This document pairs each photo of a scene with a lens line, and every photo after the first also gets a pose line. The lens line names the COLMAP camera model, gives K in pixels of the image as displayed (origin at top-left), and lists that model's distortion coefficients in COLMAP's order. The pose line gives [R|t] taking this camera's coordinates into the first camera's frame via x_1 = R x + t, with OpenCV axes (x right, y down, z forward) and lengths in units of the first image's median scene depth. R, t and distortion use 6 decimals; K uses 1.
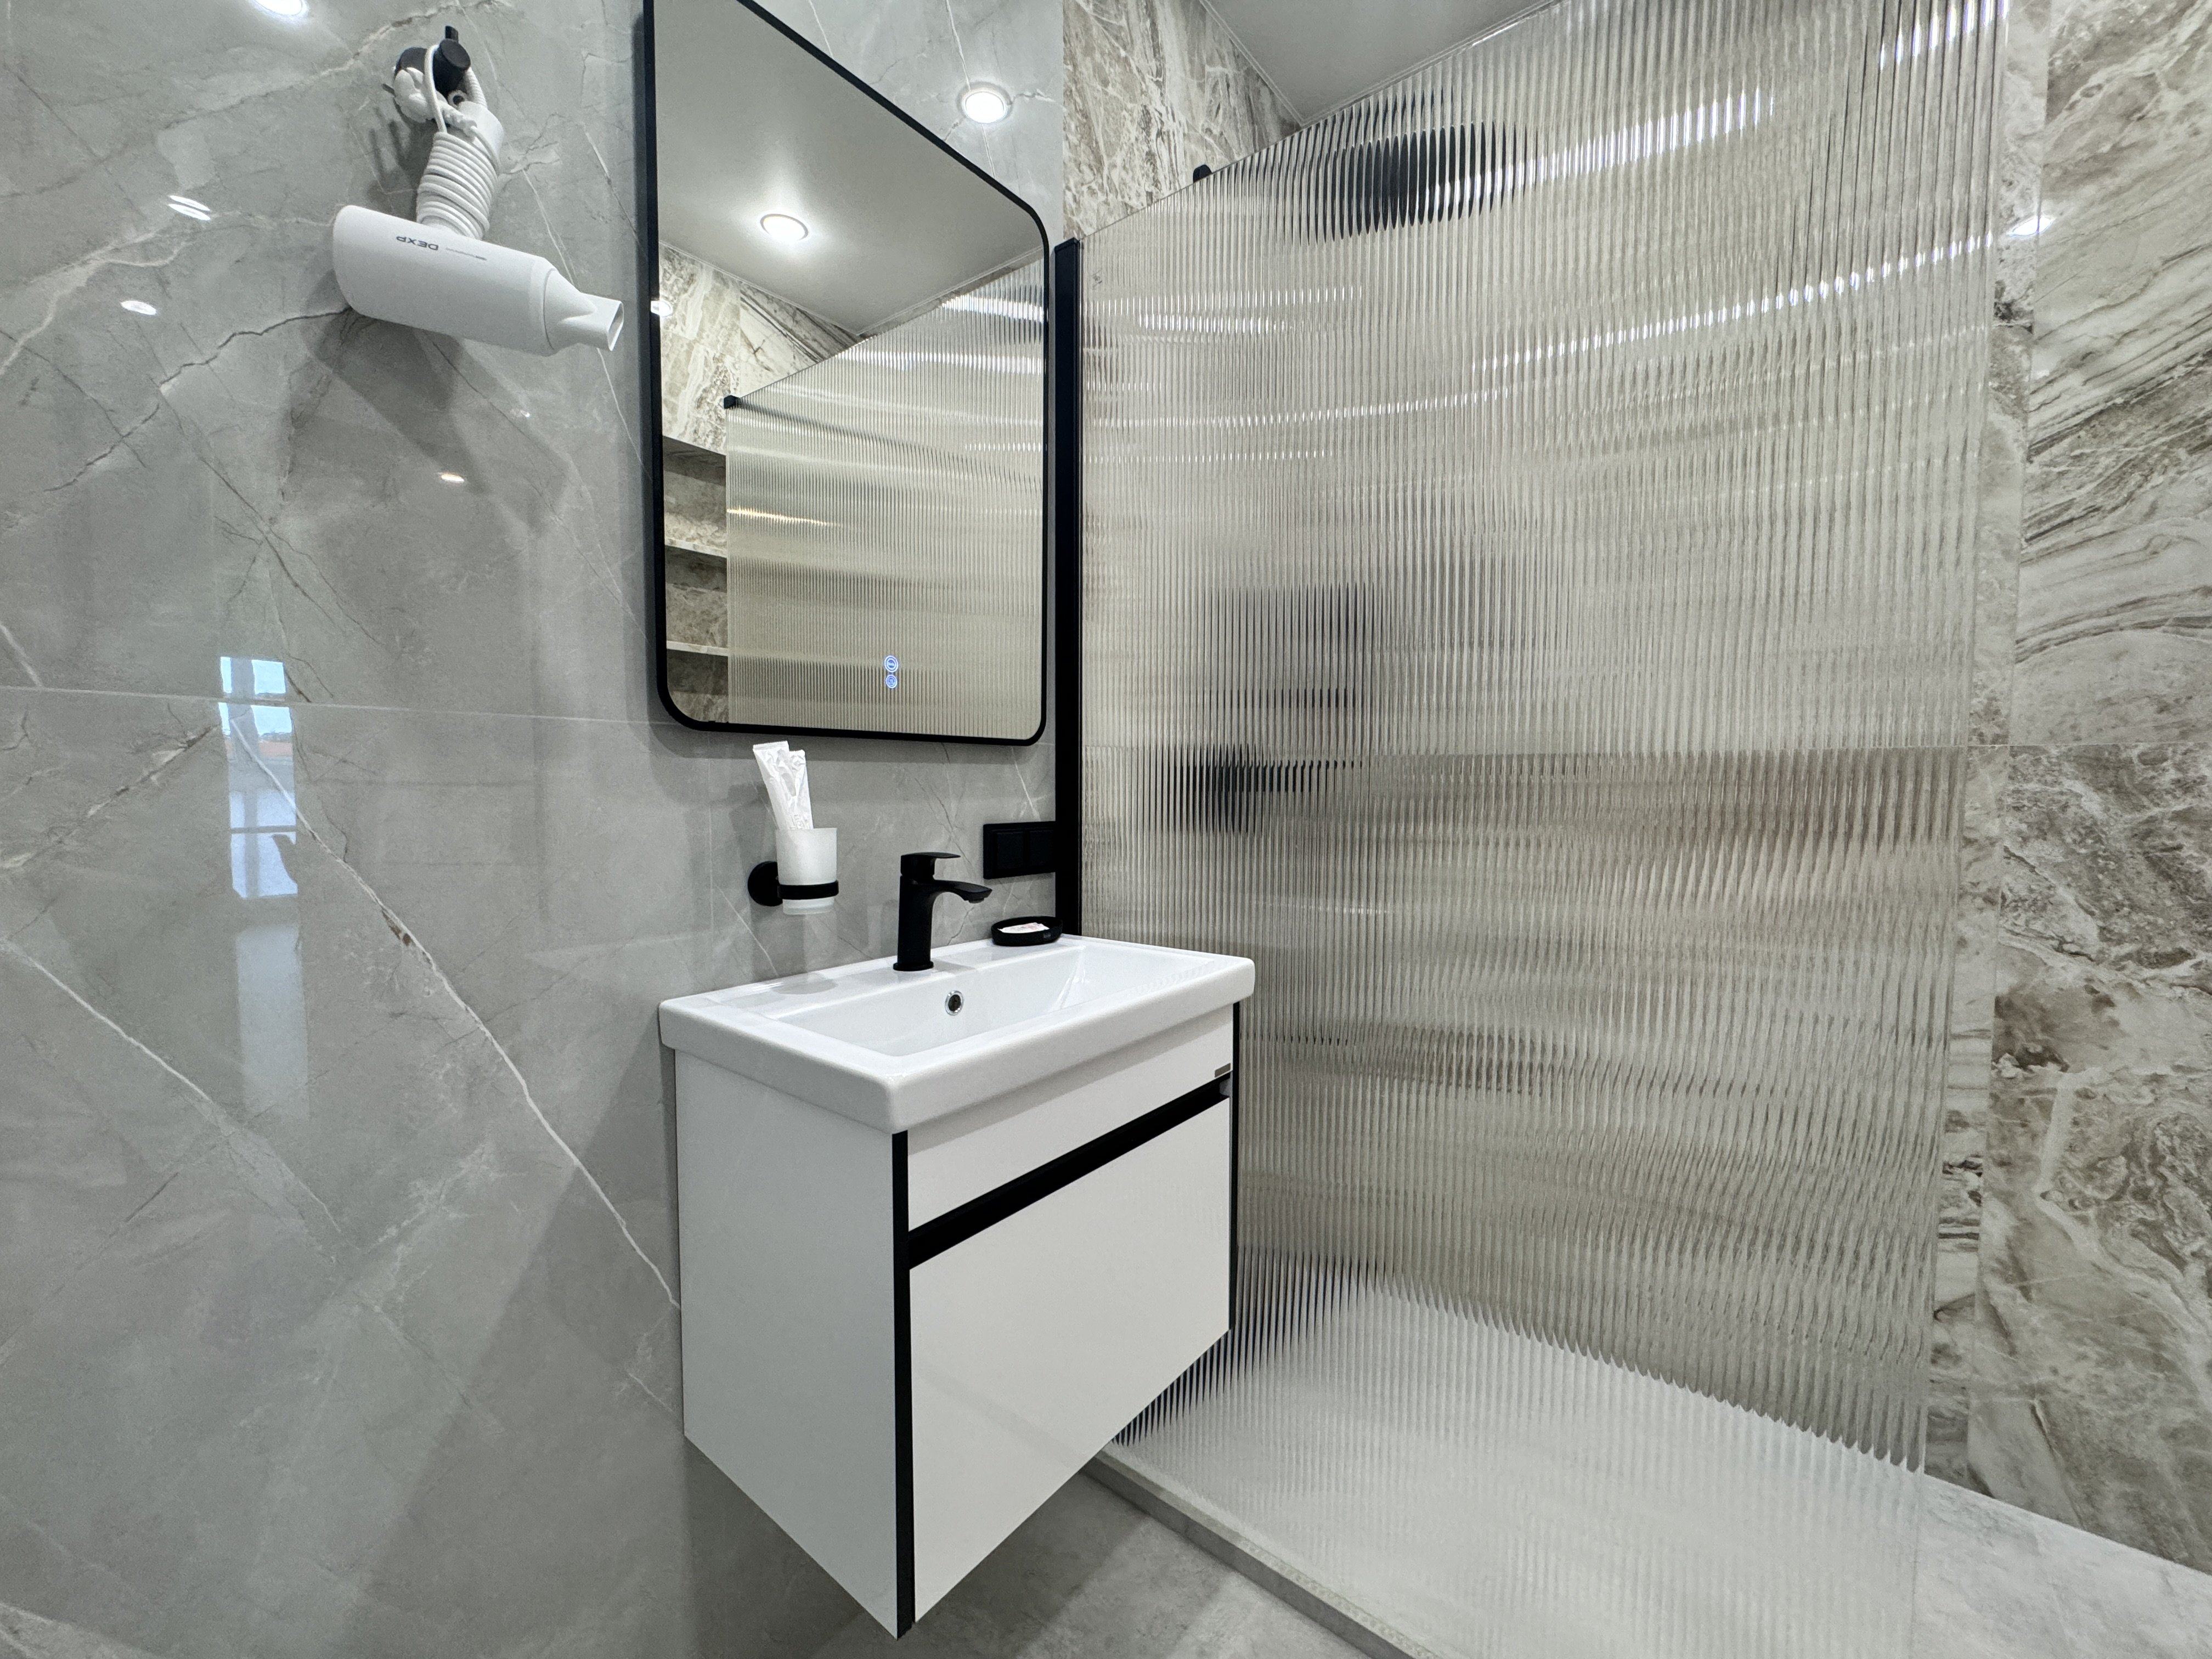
lens RADIAL K [[884.8, 0, 1106.0], [0, 884.8, 829.5], [0, 0, 1]] dist [0.001368, 0.000167]
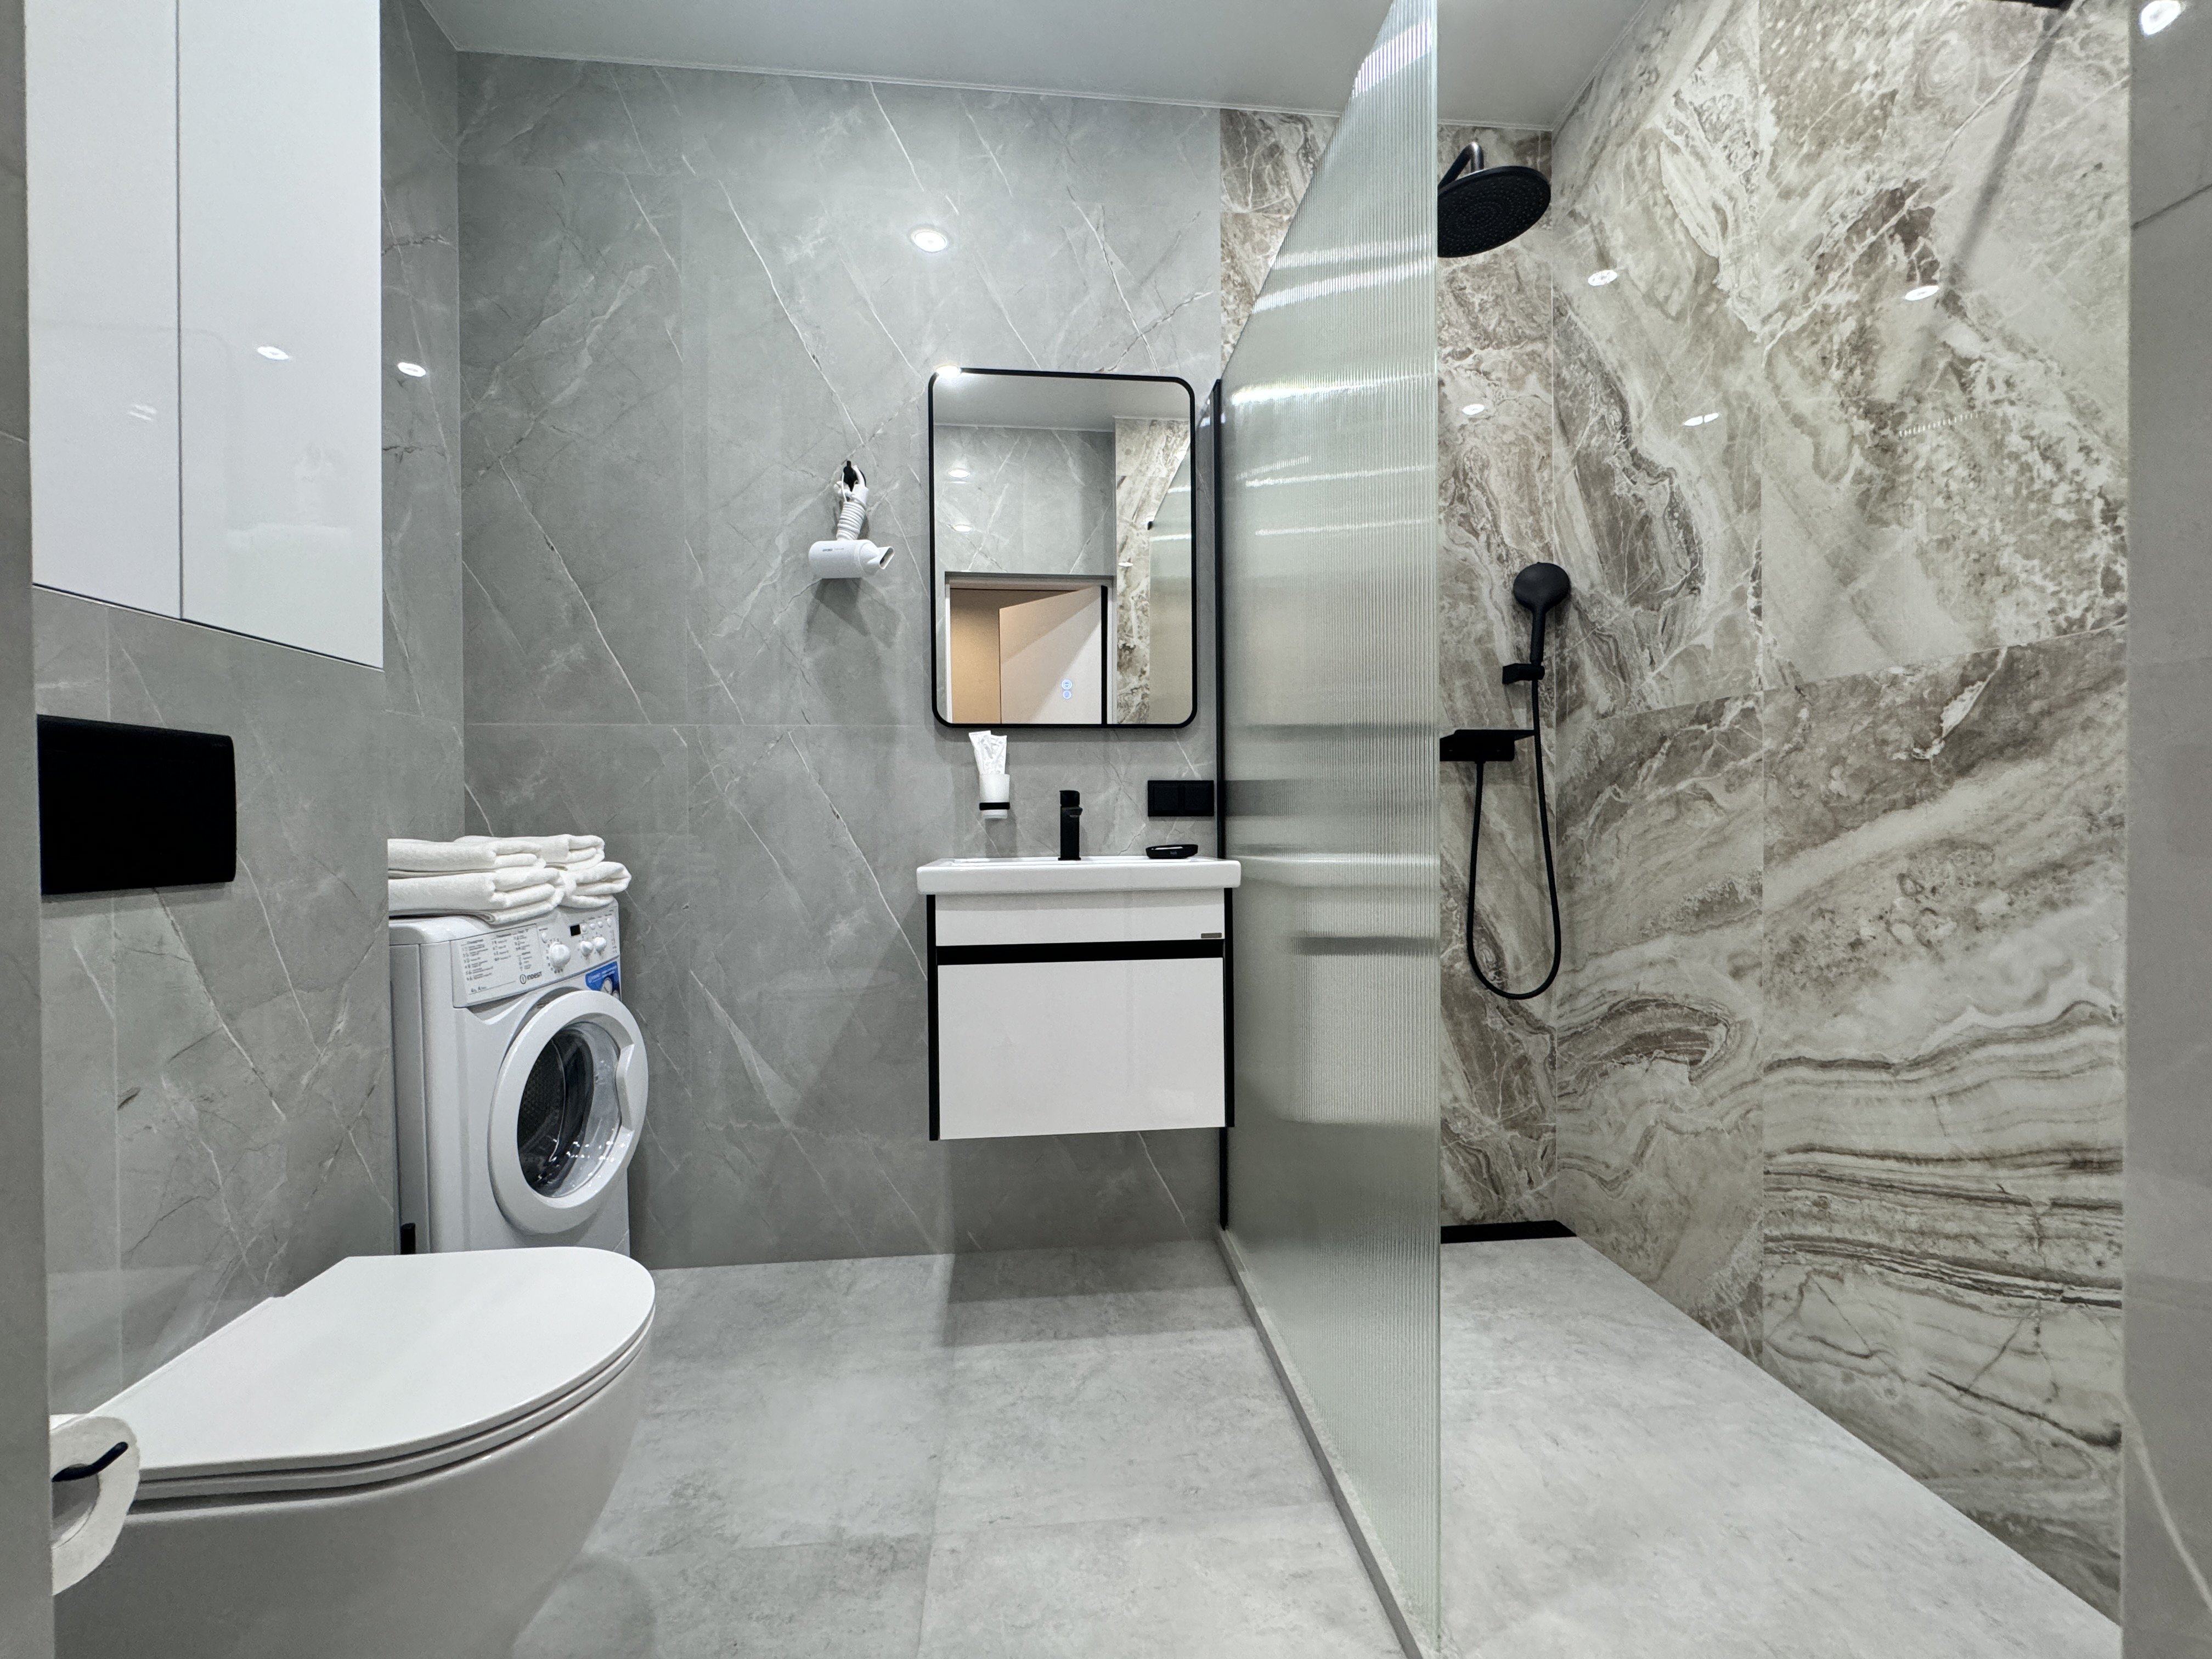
lens RADIAL K [[884.8, 0, 1106.0], [0, 884.8, 829.5], [0, 0, 1]] dist [0.001368, 0.000167]
pose [[0.696854, -0.006870, -0.717180, 1.401084], [-0.027437, 0.998967, -0.036228, 0.209203], [0.716688, 0.044922, 0.695946, -0.180757]]
